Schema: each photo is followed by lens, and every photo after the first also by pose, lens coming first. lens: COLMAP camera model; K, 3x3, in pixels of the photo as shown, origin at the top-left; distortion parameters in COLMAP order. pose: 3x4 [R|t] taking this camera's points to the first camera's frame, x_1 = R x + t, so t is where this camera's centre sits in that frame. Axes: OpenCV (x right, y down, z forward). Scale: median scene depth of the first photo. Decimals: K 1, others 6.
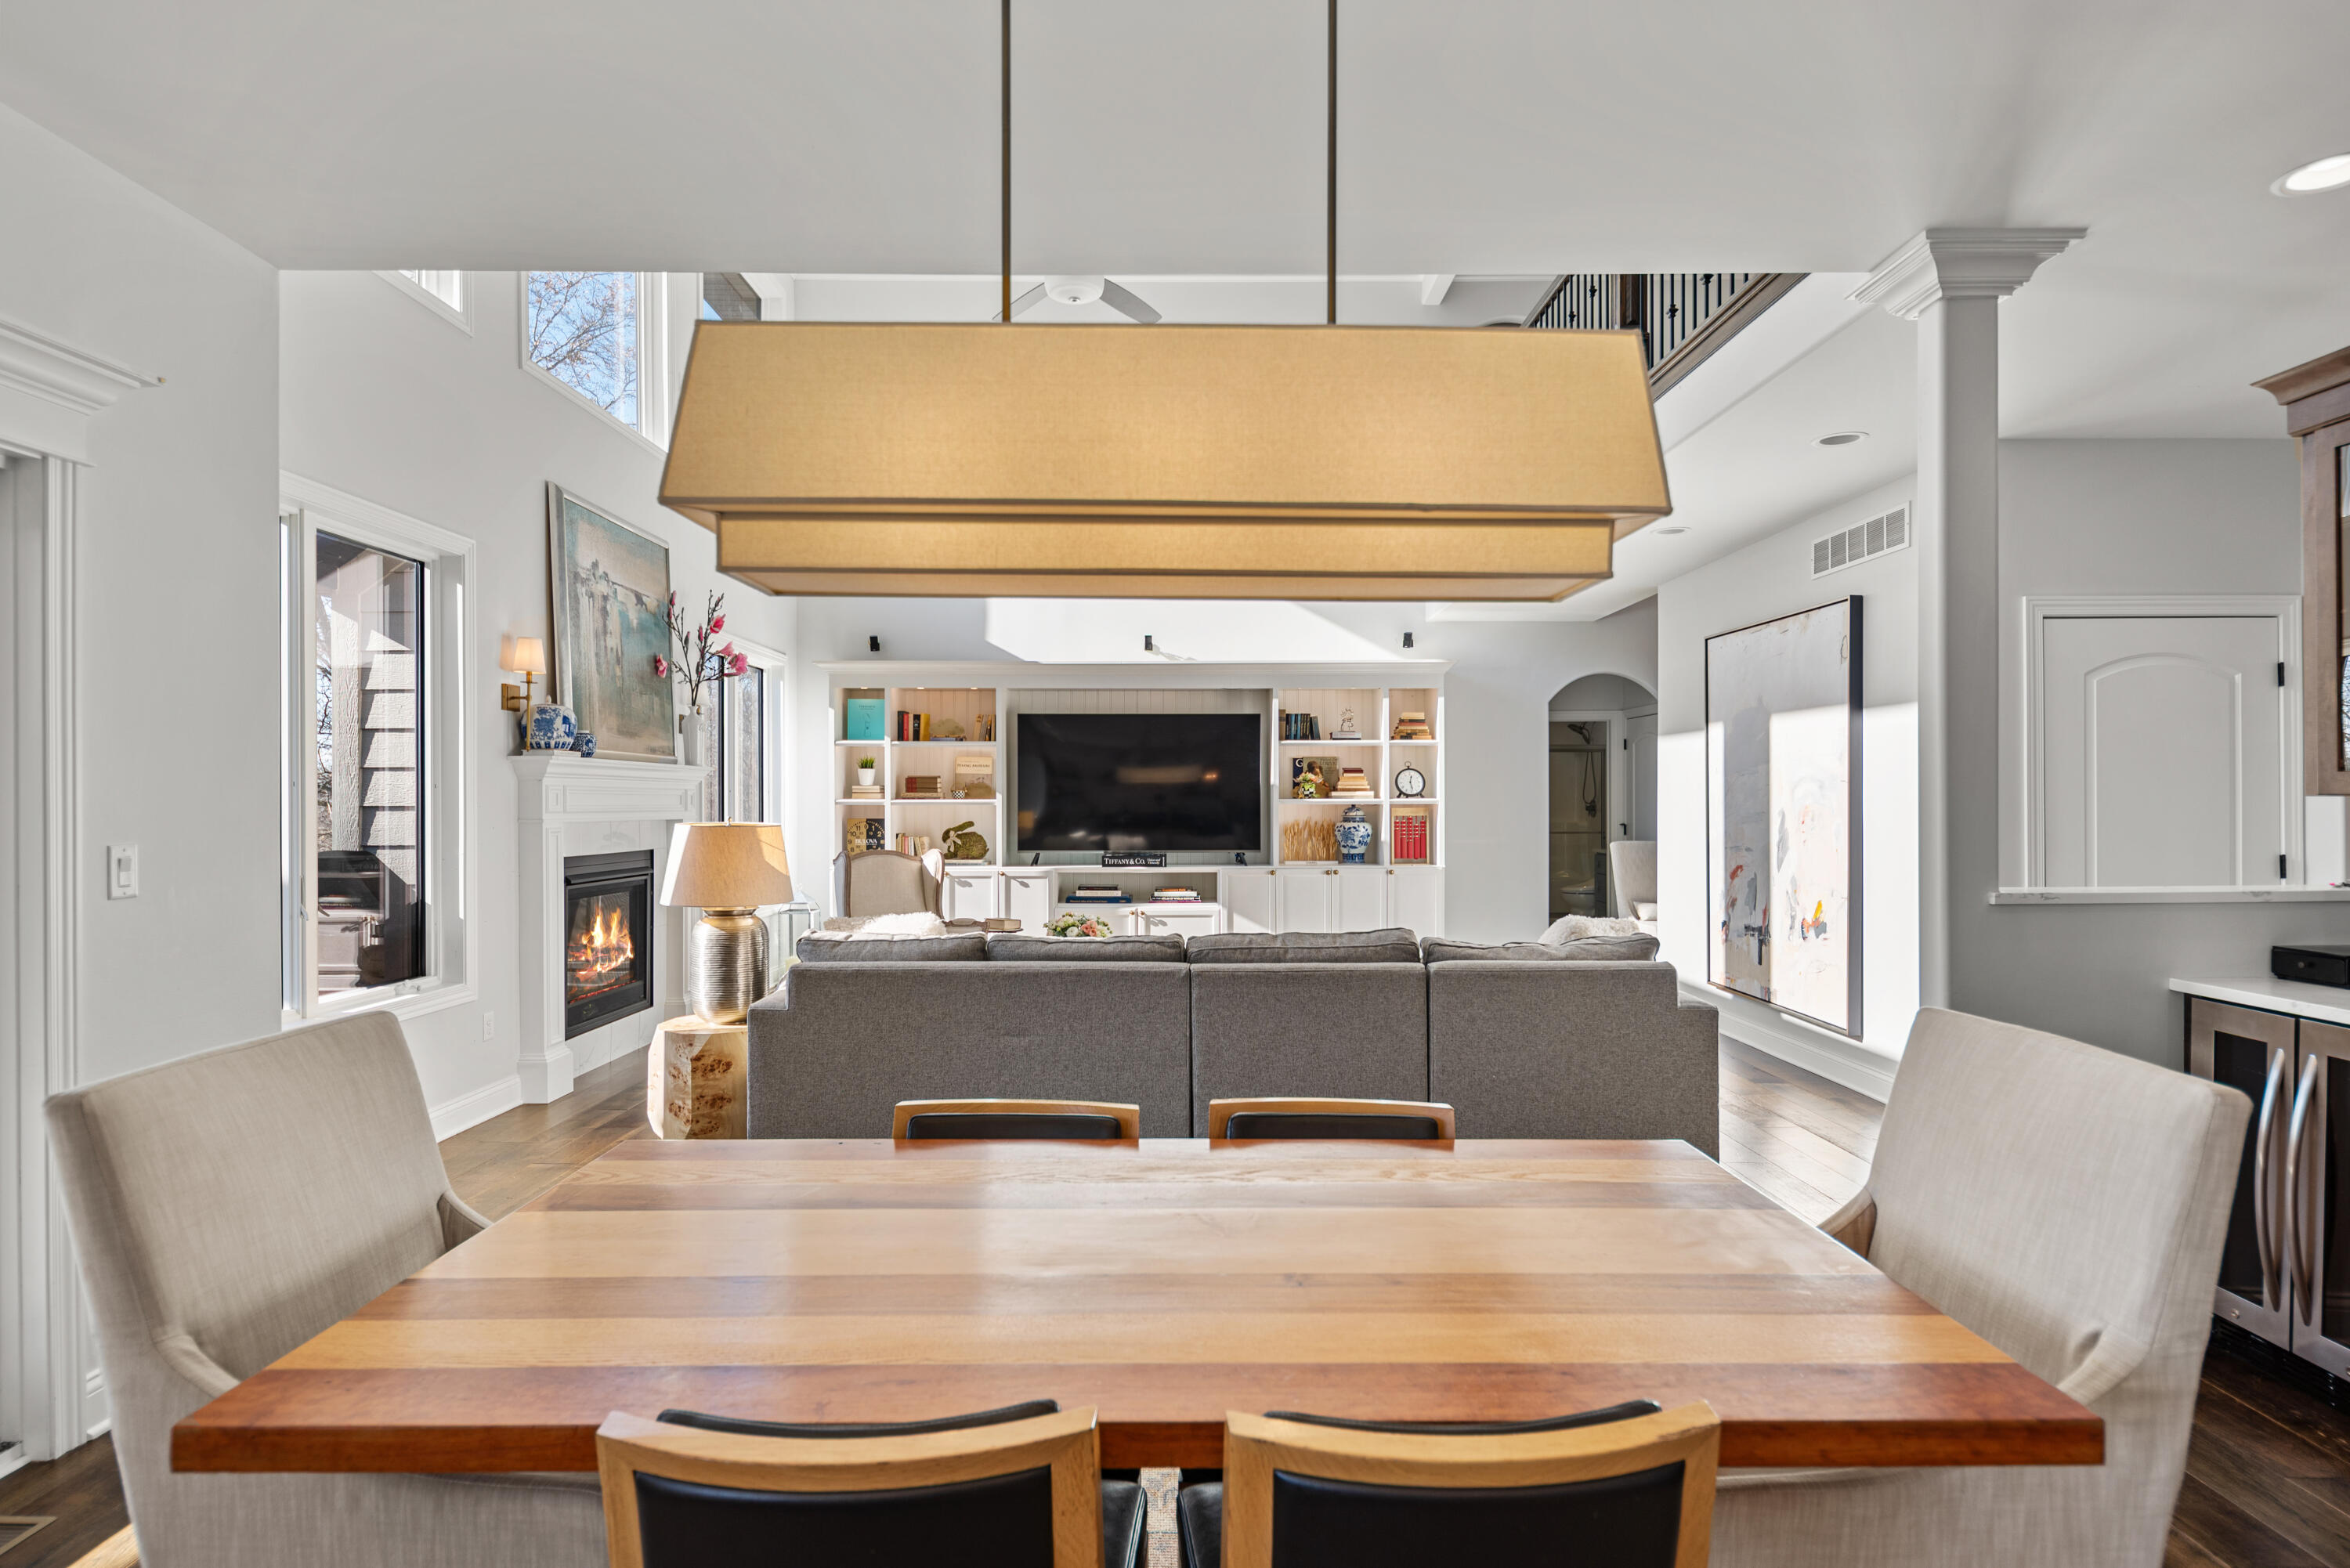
lens RADIAL K [[1238.1, 0, 1181.3], [0, 1238.1, 805.2], [0, 0, 1]] dist [-0.000371, -0.002429]
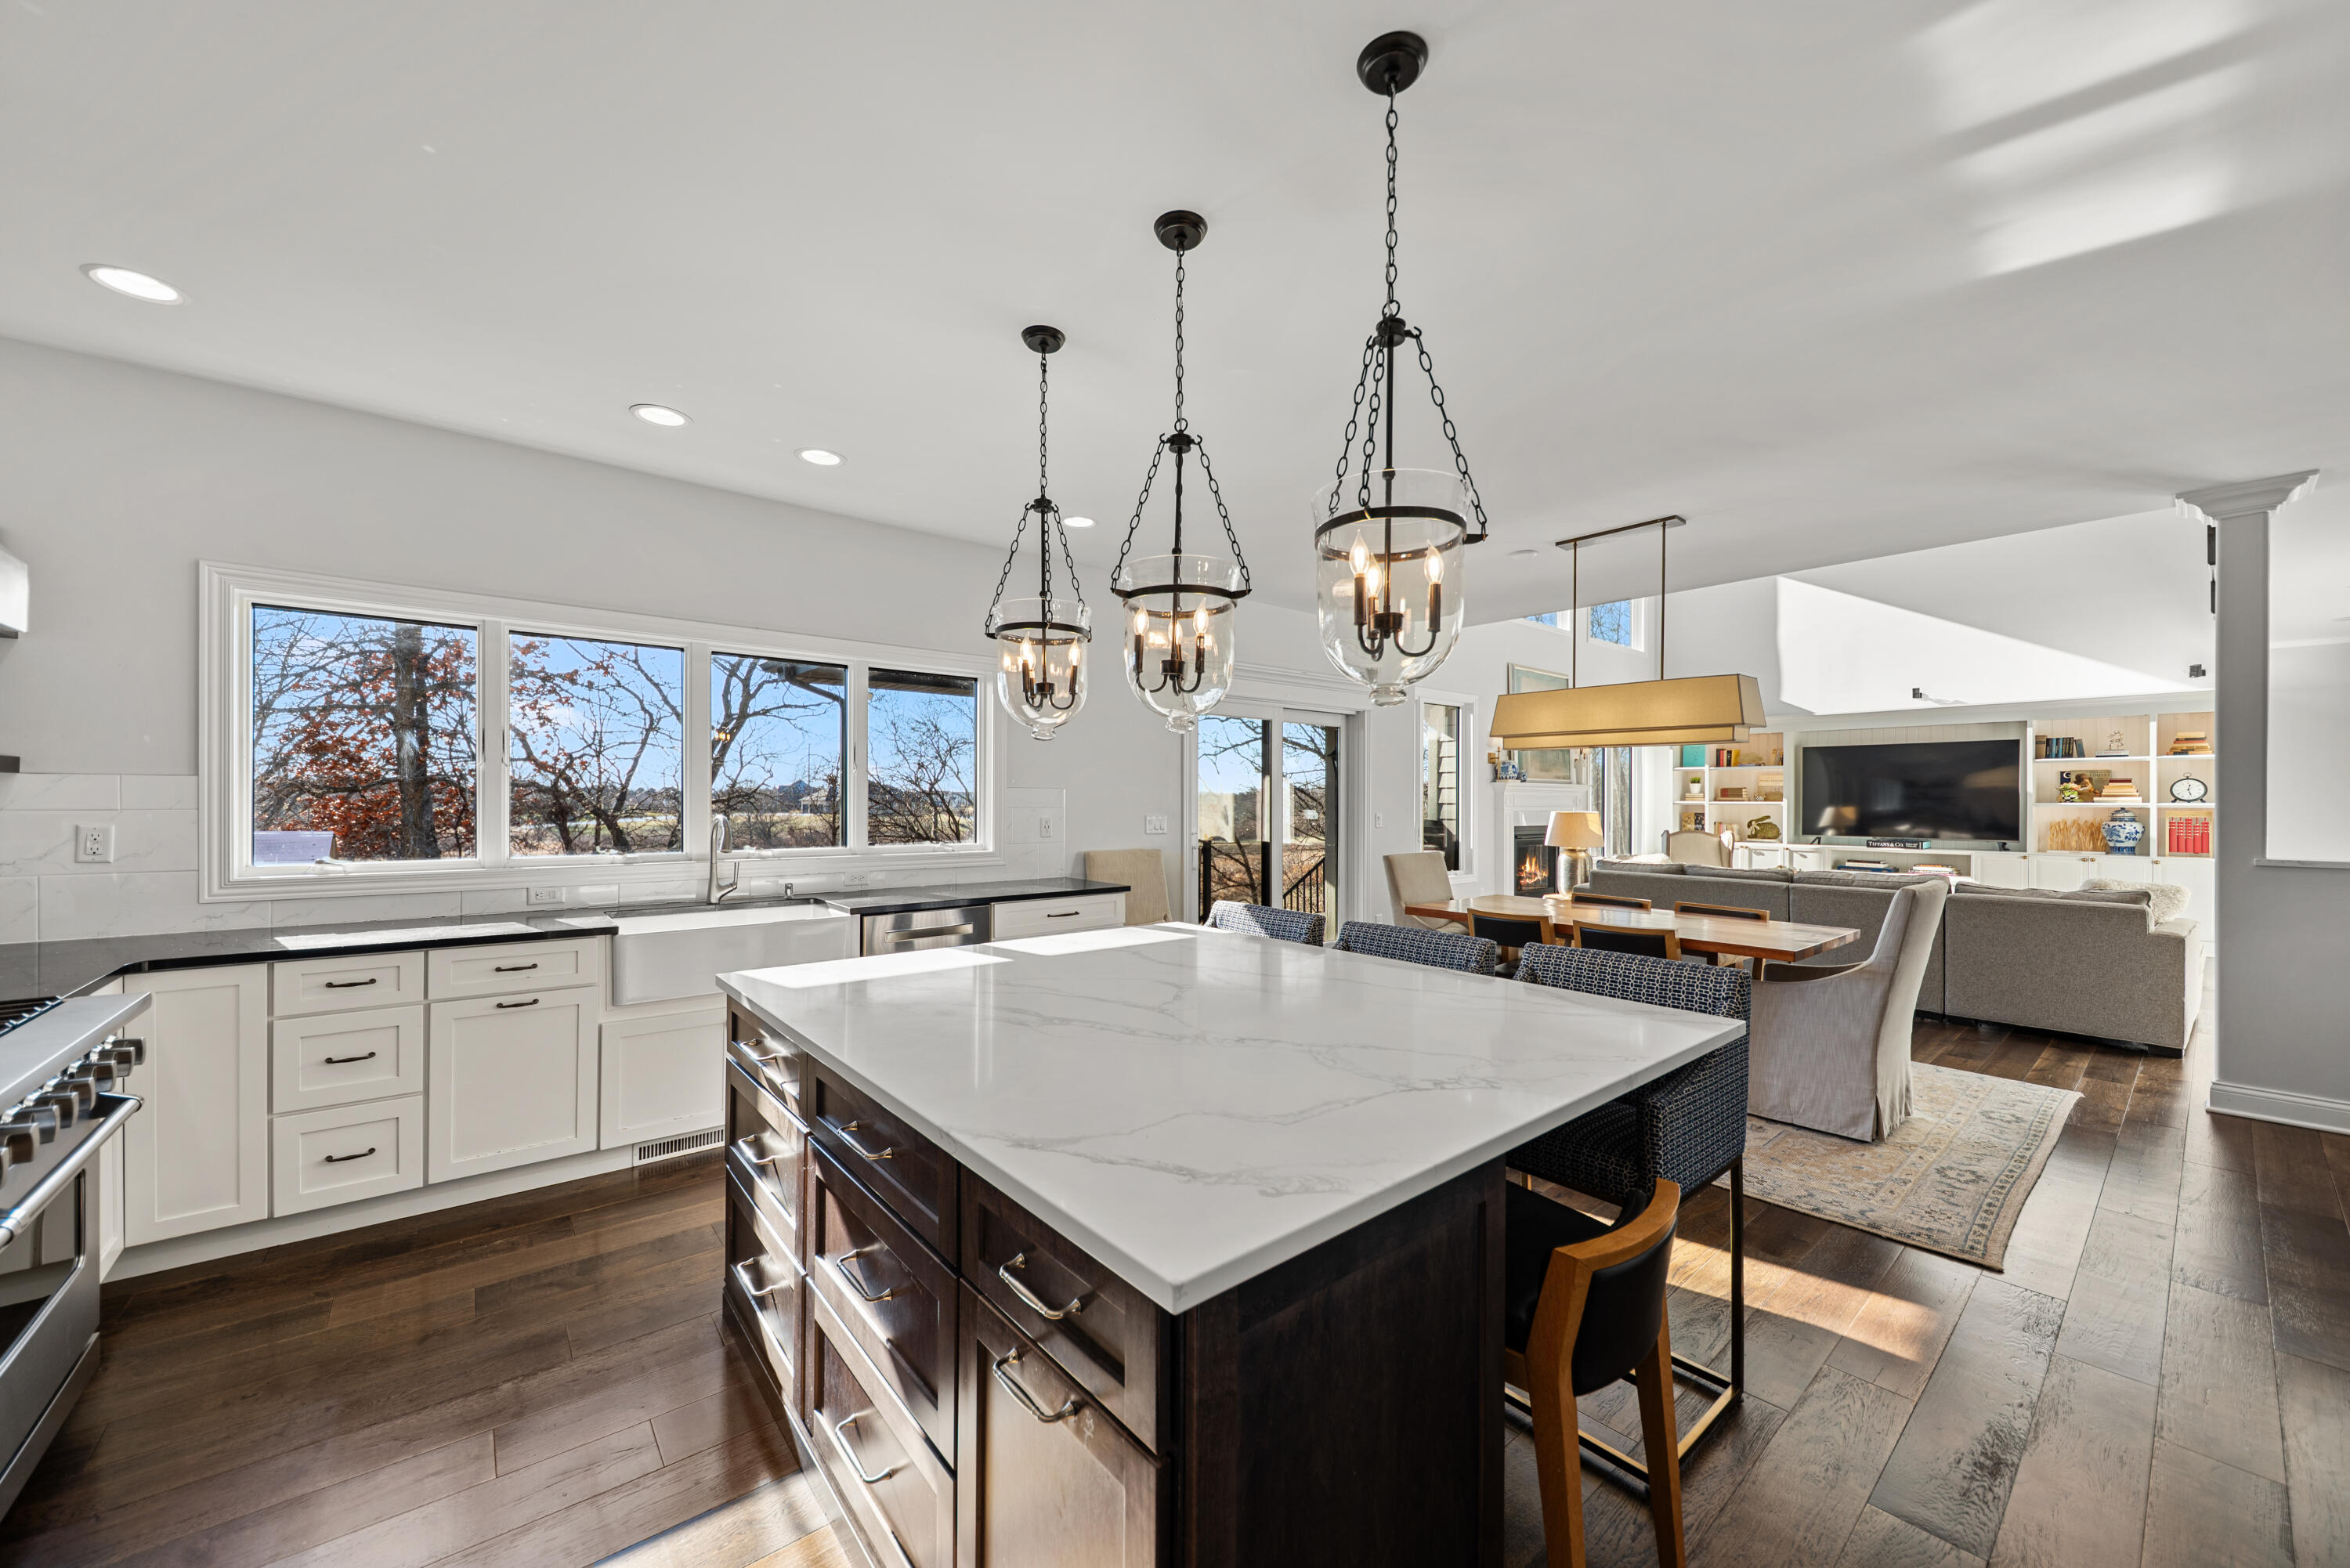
lens RADIAL K [[865.8, 0, 1181.4], [0, 865.8, 798.0], [0, 0, 1]] dist [0.001068, -0.000618]
pose [[0.640510, 0.002703, -0.767945, 0.209915], [-0.008261, 0.999960, -0.003370, 0.000572], [0.767906, 0.008502, 0.640506, -0.311105]]
